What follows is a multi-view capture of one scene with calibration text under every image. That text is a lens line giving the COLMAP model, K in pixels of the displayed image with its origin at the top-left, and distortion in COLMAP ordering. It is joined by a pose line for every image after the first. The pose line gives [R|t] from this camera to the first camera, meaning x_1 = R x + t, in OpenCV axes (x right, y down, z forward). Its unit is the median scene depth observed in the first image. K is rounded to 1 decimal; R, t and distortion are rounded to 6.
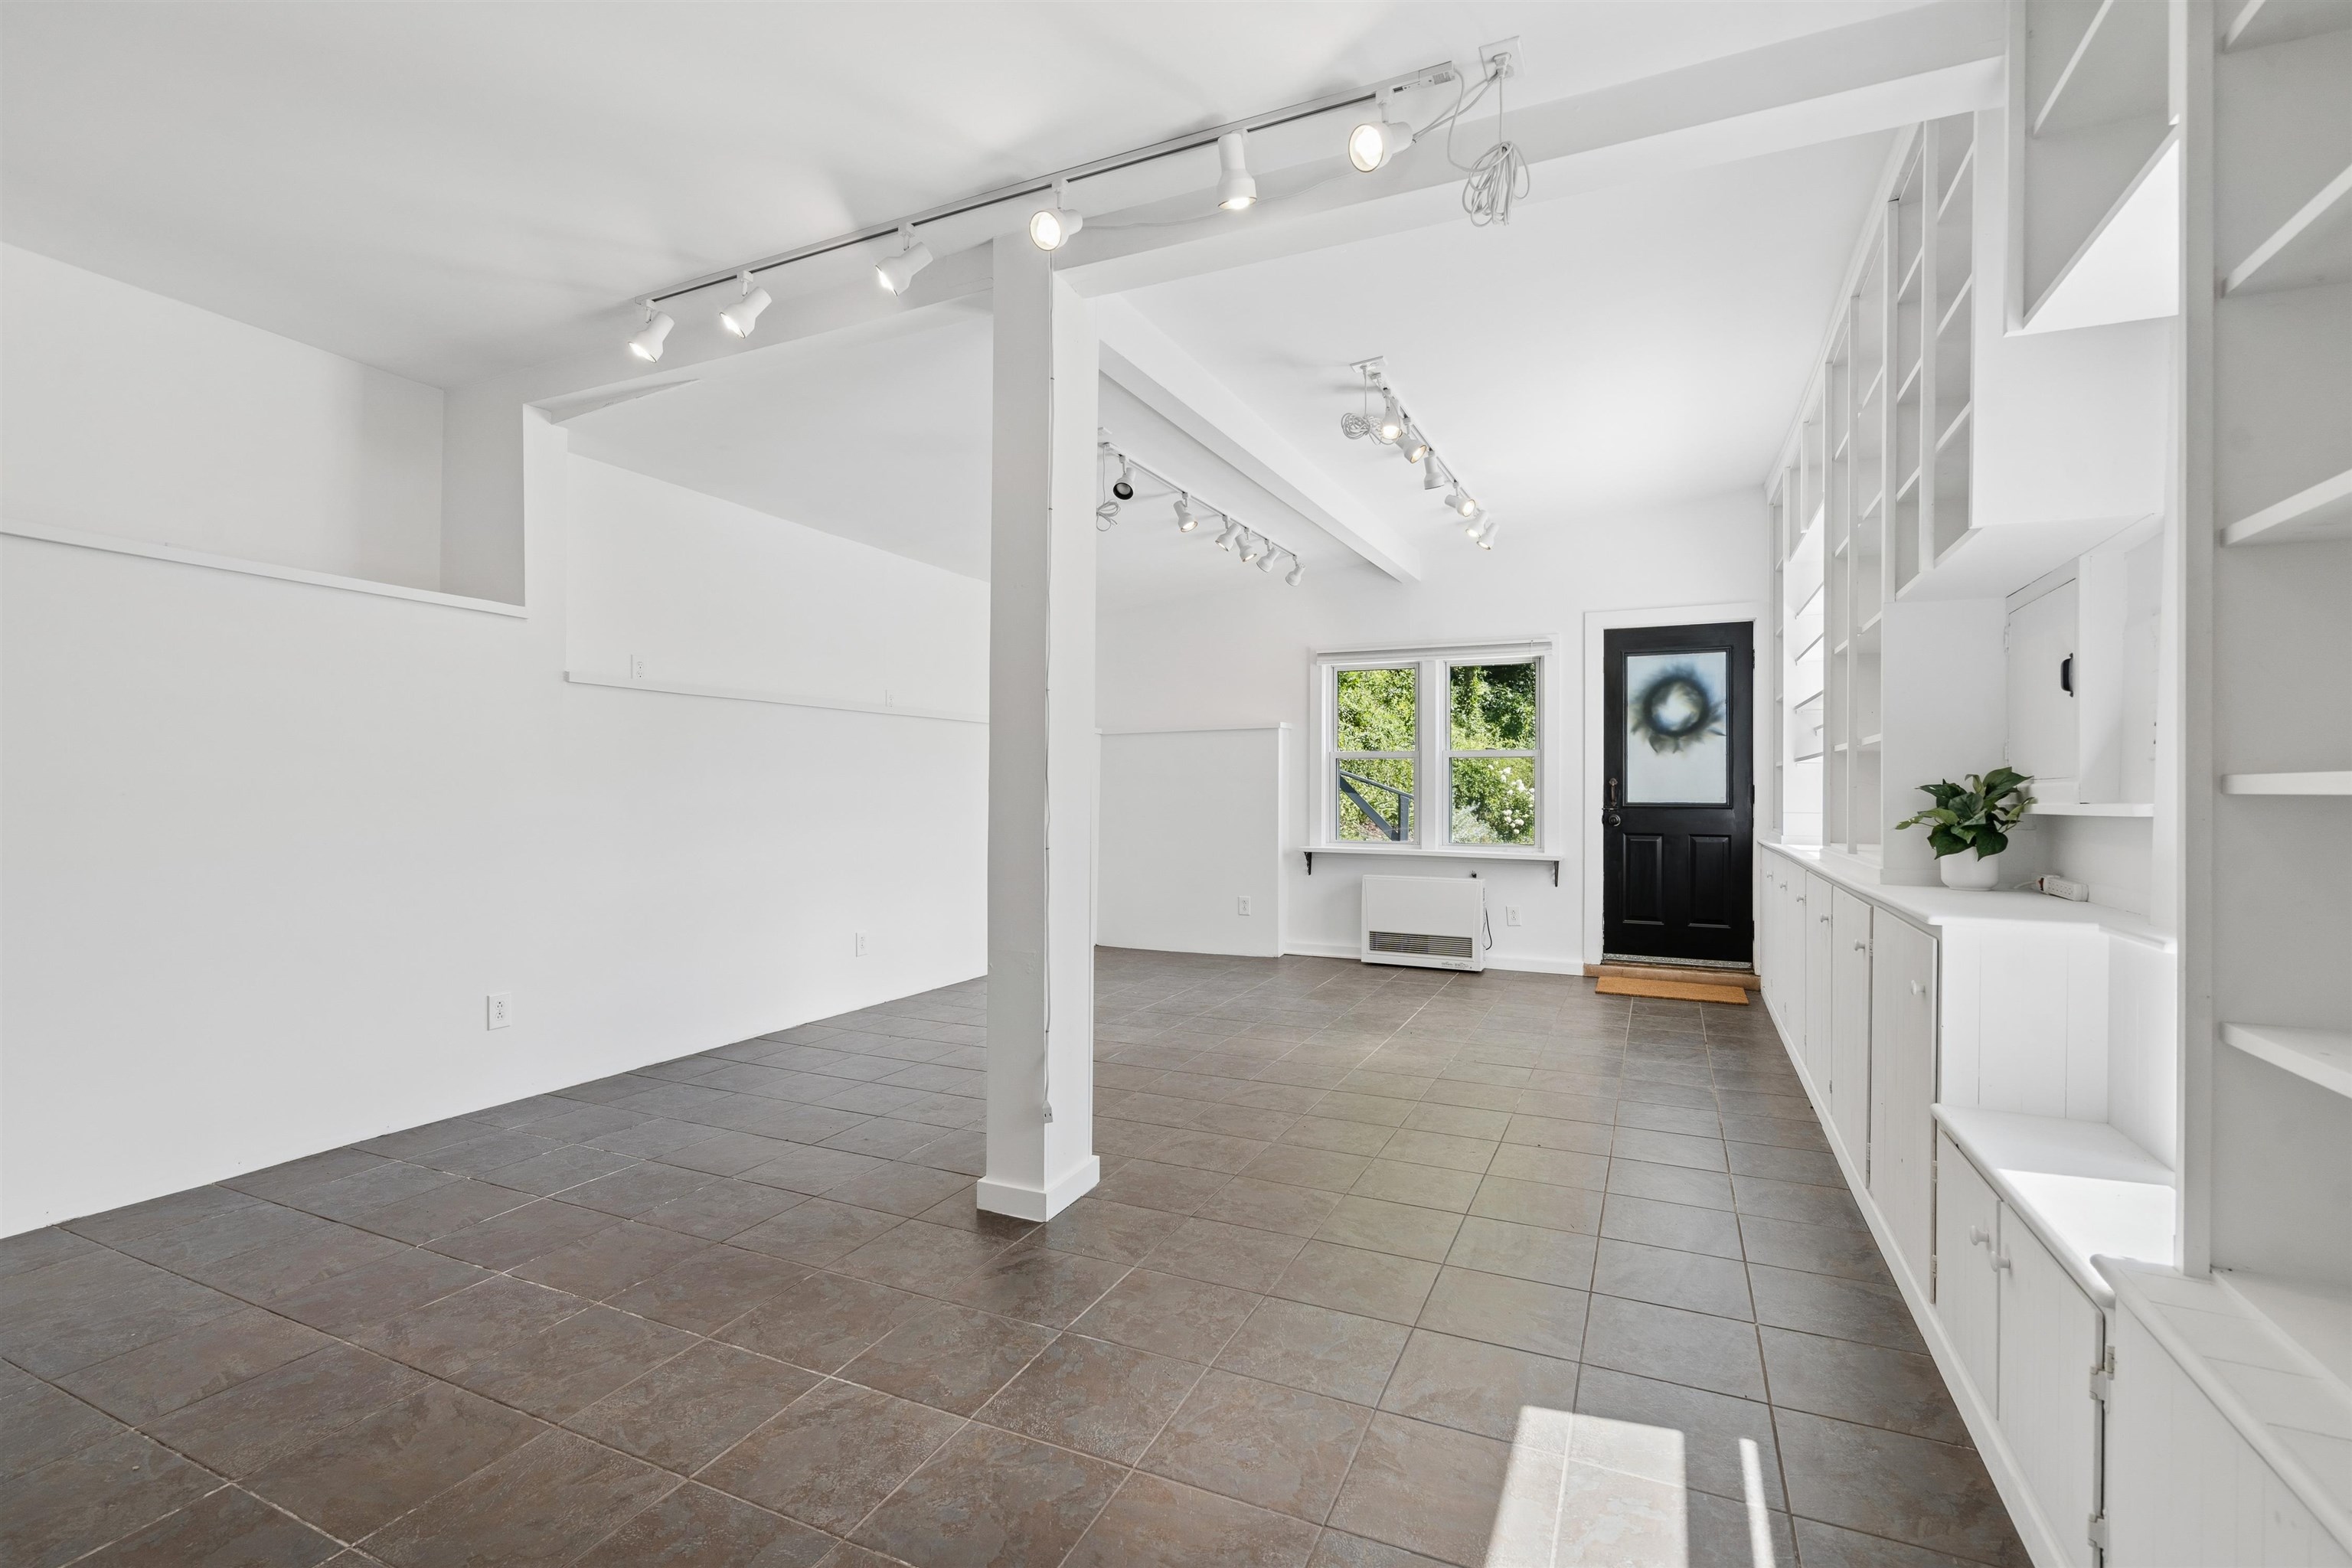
lens RADIAL K [[1065.2, 0, 1158.0], [0, 1065.2, 791.7], [0, 0, 1]] dist [0.001029, 0.000527]
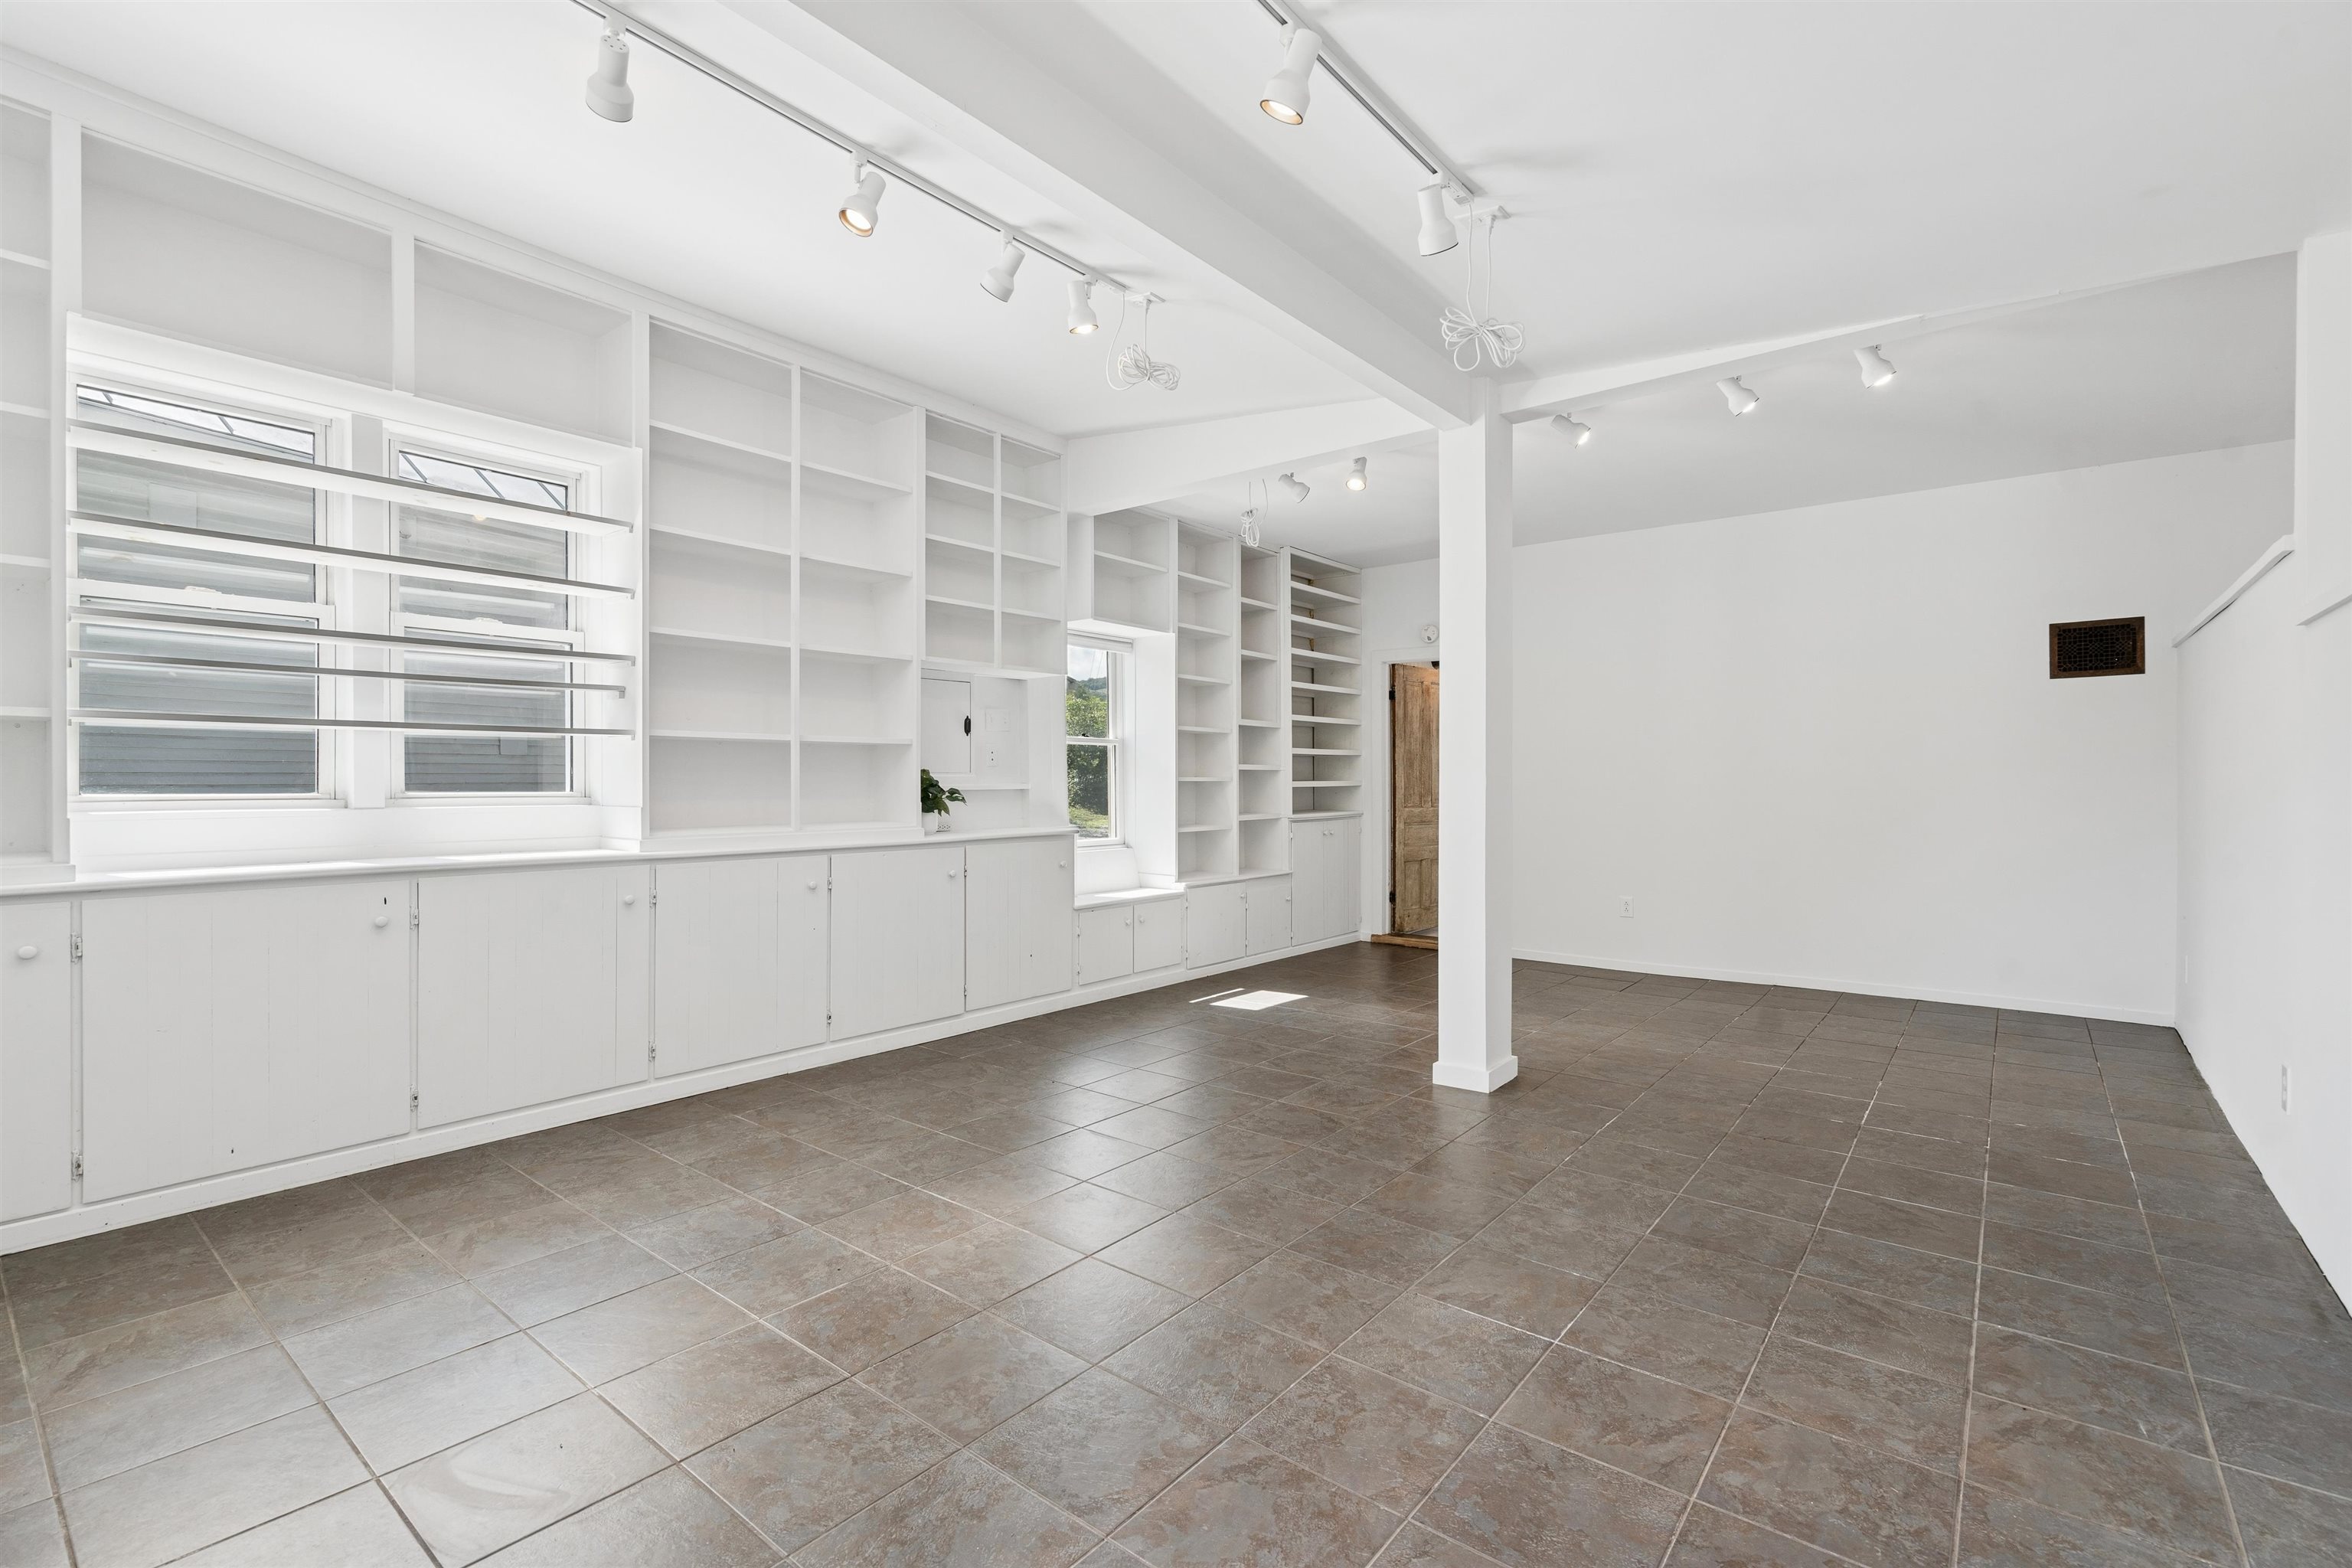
lens RADIAL K [[1052.2, 0, 1176.0], [0, 1052.2, 784.0], [0, 0, 1]] dist [-0.000487, 0.000157]
pose [[-0.972169, 0.000836, 0.234279, -0.024055], [0.001764, 0.999991, 0.003749, 0.000936], [-0.234274, 0.004058, -0.972162, 1.136918]]
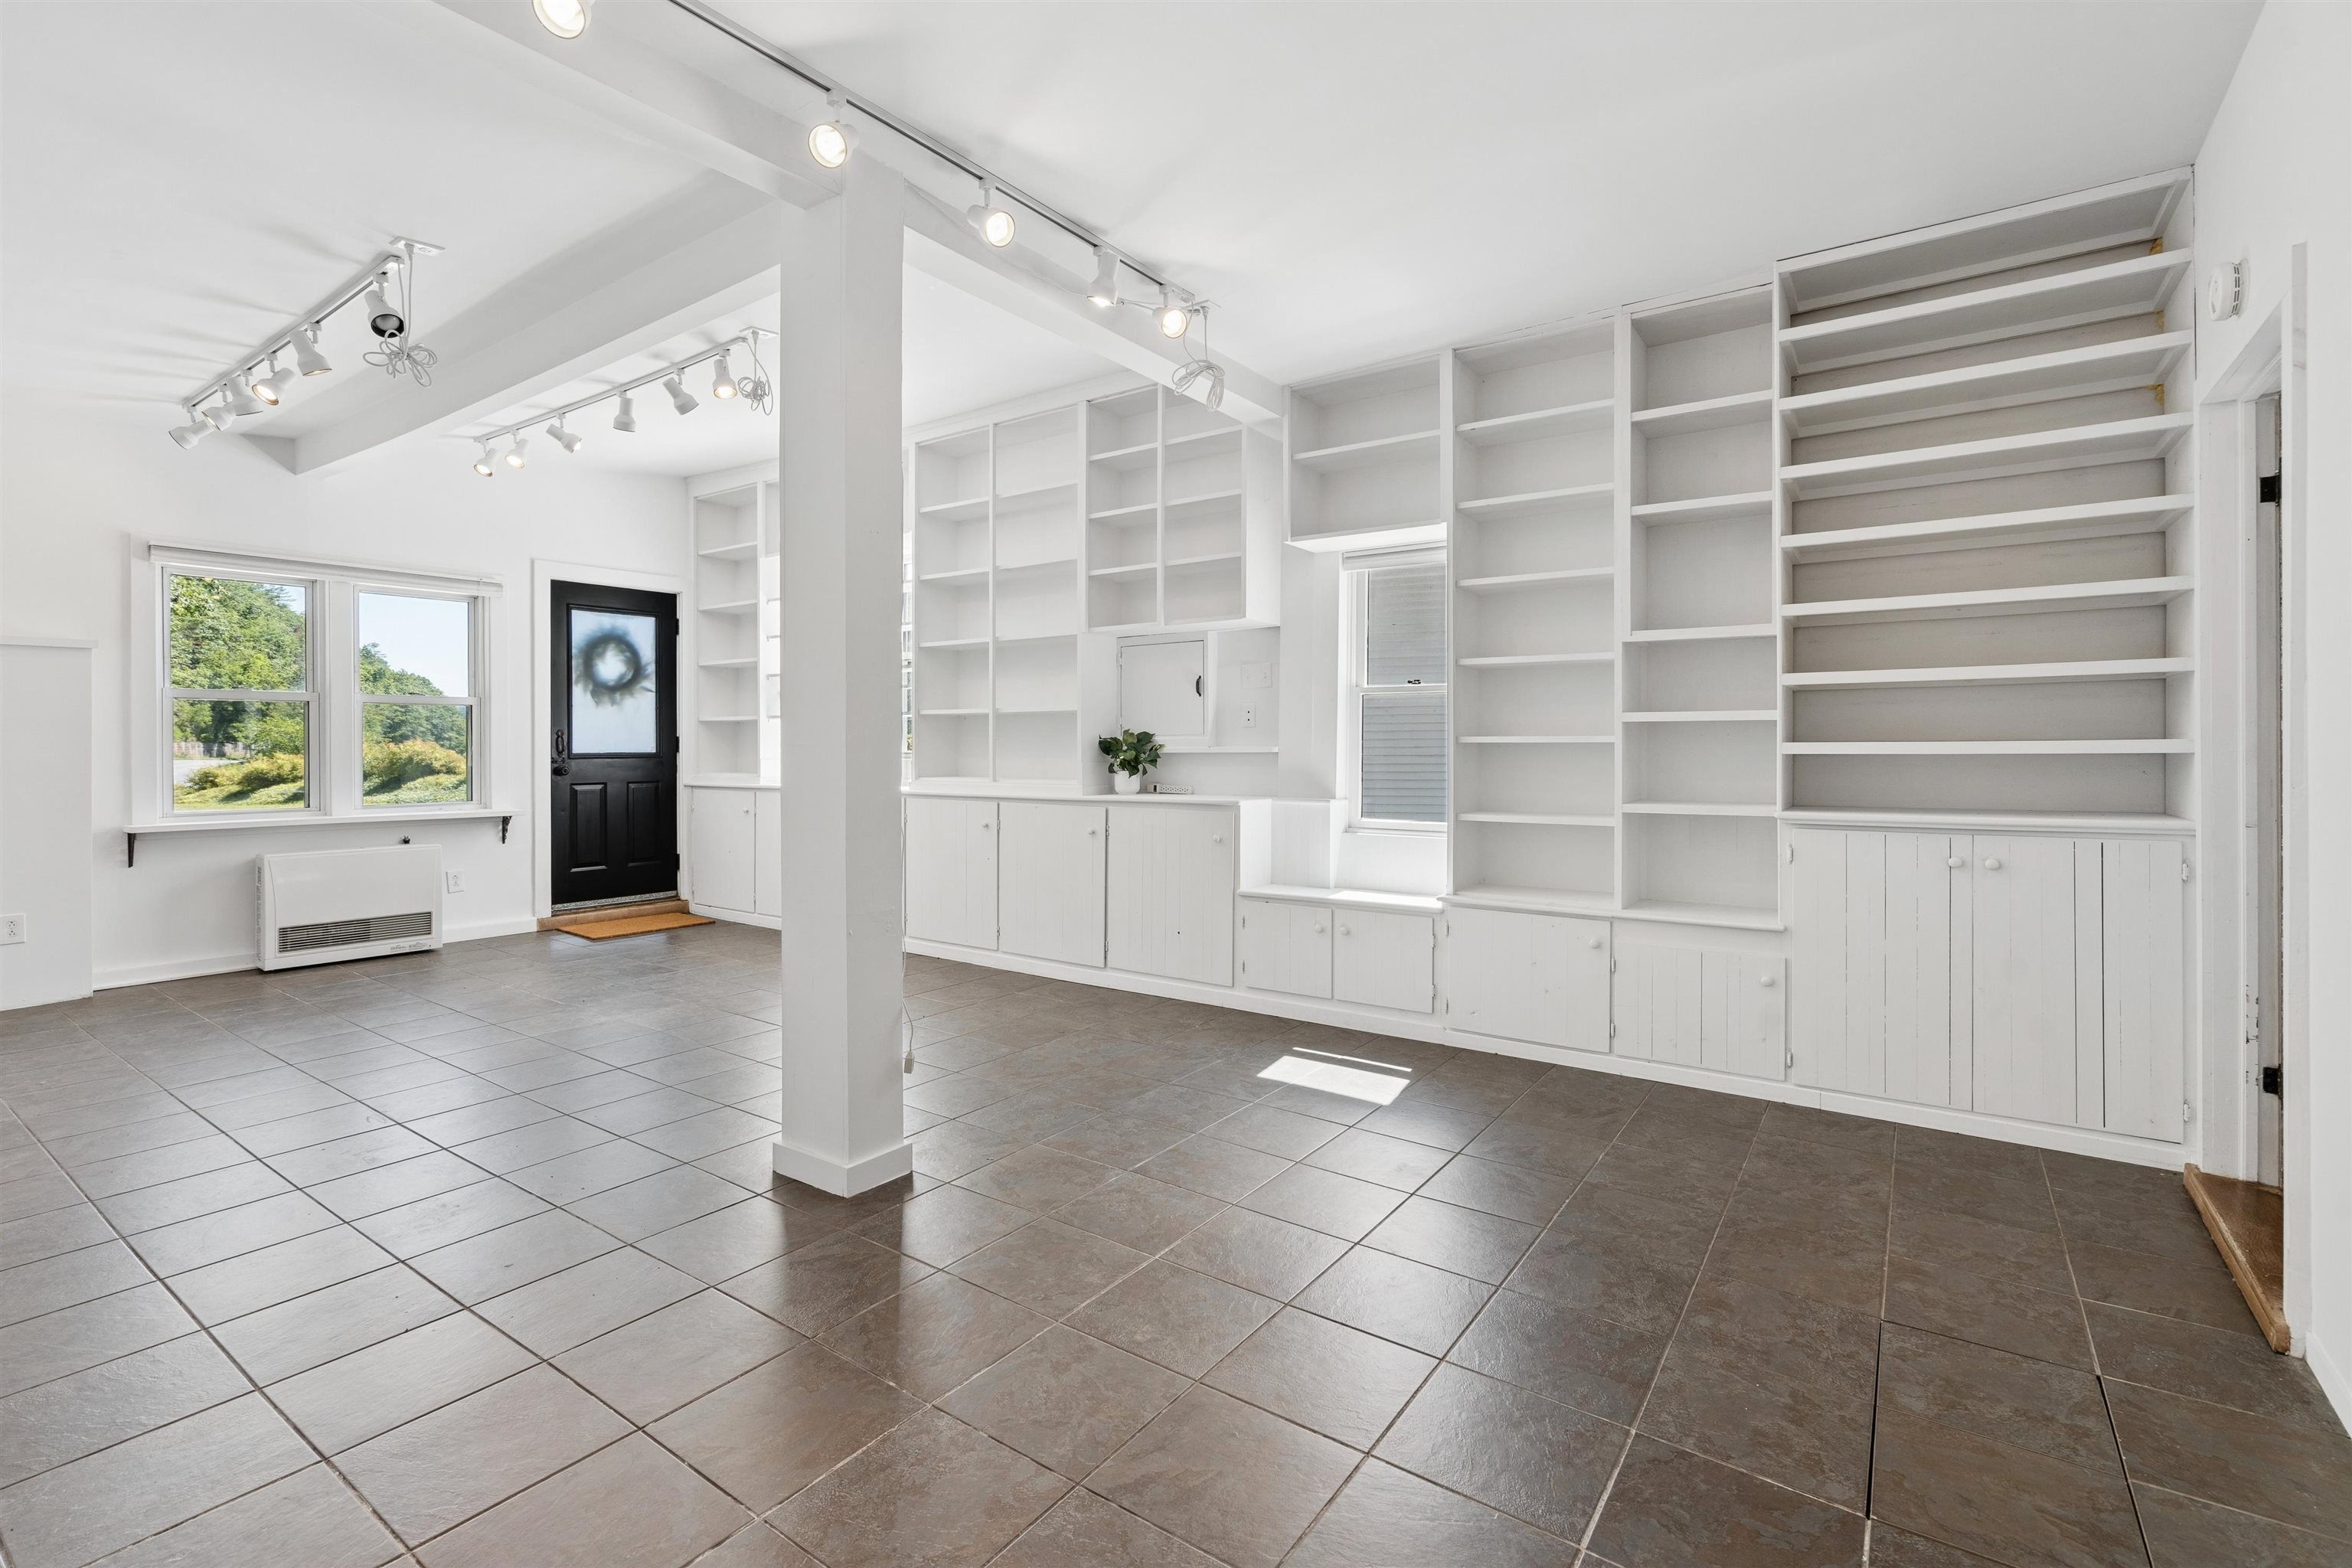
lens RADIAL K [[1071.6, 0, 1171.4], [0, 1071.6, 755.3], [0, 0, 1]] dist [-0.003418, 0.000784]
pose [[0.174645, -0.015706, 0.984506, -0.473153], [0.003197, 0.999877, 0.015384, -0.002117], [-0.984626, 0.000461, 0.174674, 0.259853]]
